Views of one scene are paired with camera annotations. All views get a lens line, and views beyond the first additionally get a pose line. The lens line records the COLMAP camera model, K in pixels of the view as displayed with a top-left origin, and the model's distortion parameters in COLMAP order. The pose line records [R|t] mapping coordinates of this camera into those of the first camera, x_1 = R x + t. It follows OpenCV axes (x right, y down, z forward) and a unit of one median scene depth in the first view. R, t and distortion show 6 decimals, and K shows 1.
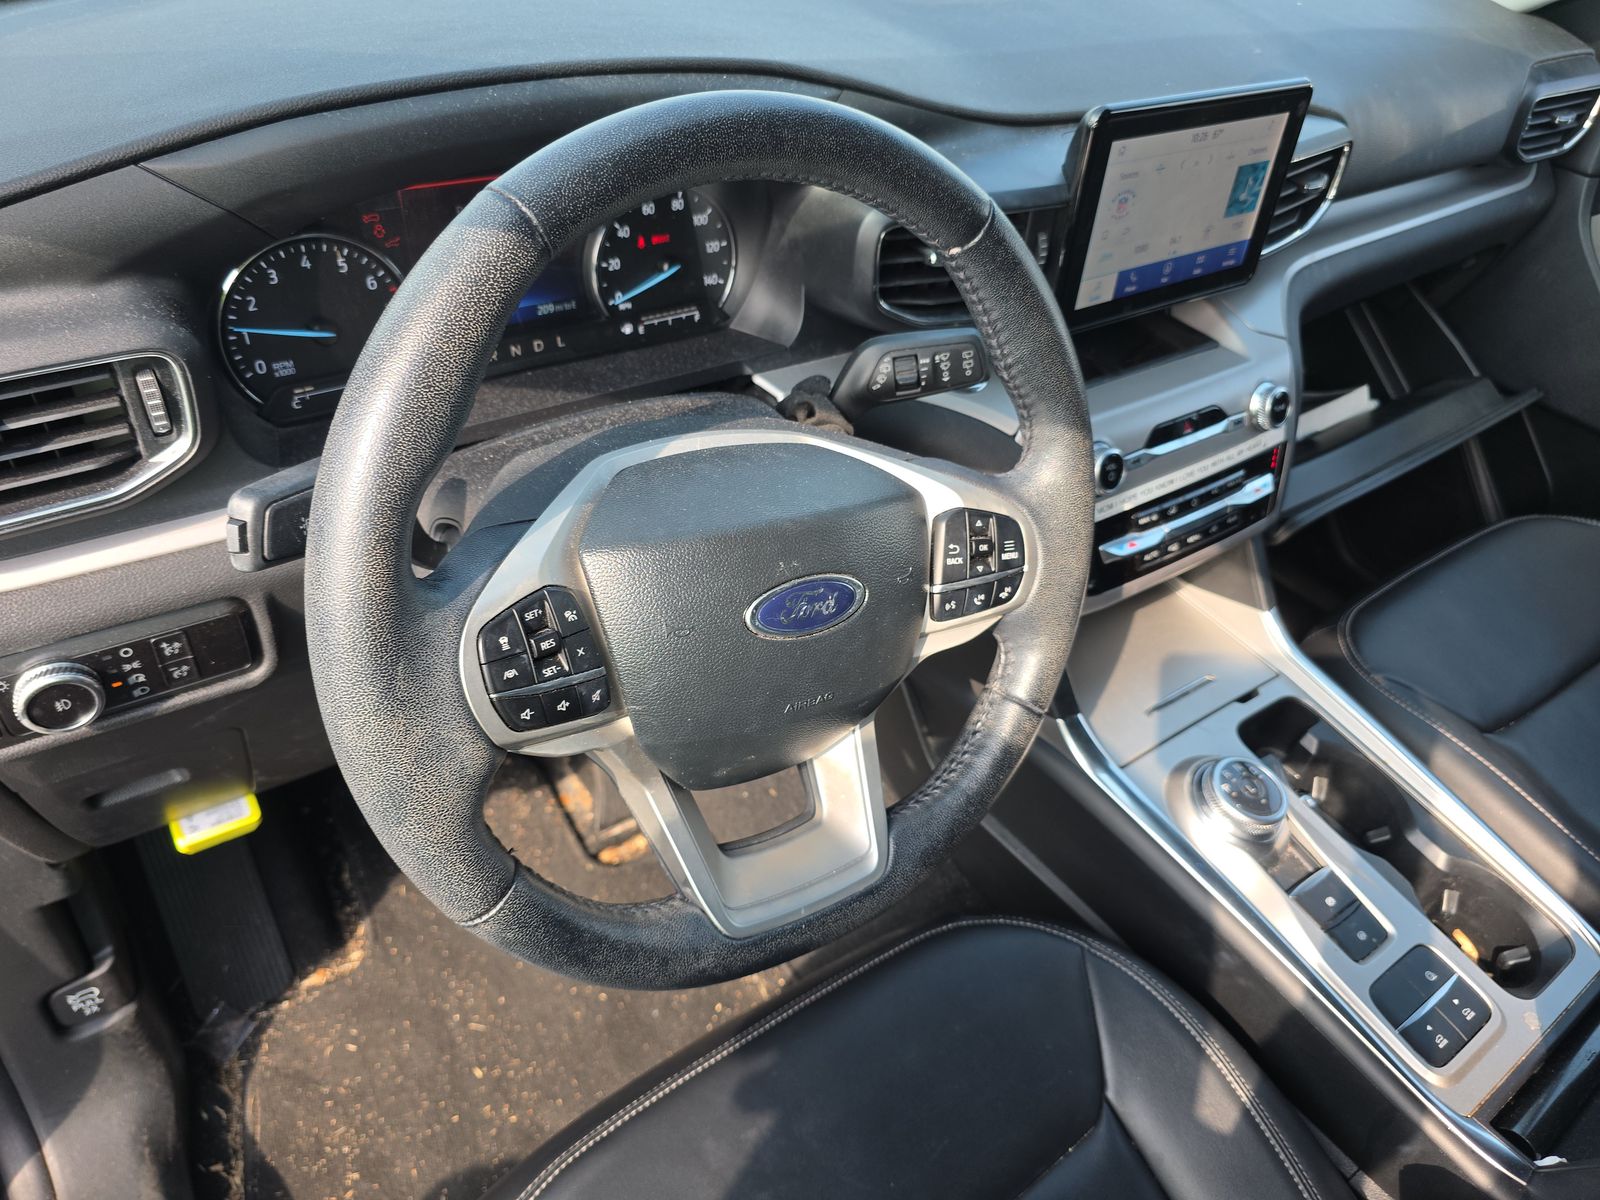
lens RADIAL K [[1107.9, 0, 812.0], [0, 1107.9, 599.5], [0, 0, 1]] dist [0.054560, -0.056536]
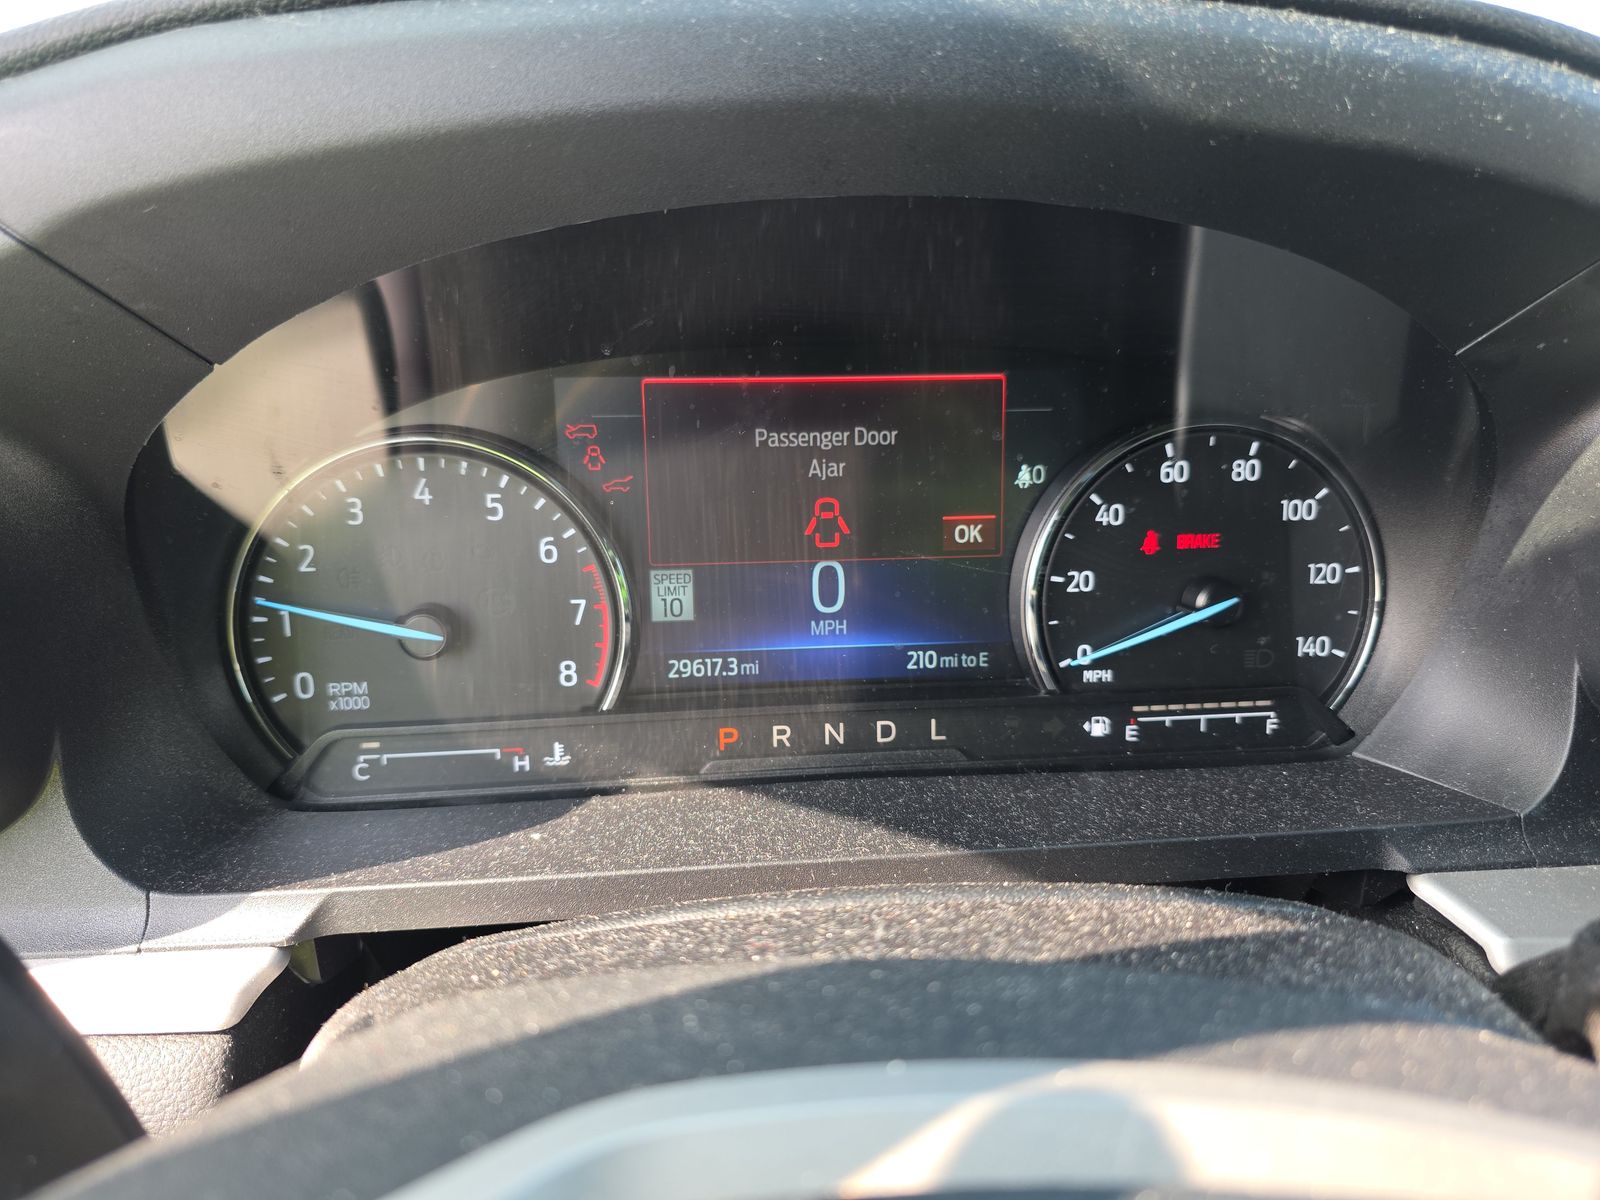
lens RADIAL K [[1106.4, 0, 800.0], [0, 1106.4, 600.0], [0, 0, 1]] dist [0.047731, -0.110737]
pose [[0.857750, 0.045141, -0.512081, -0.043363], [-0.252675, 0.904523, -0.343503, -0.108568], [0.447683, 0.424030, 0.787260, 0.589796]]
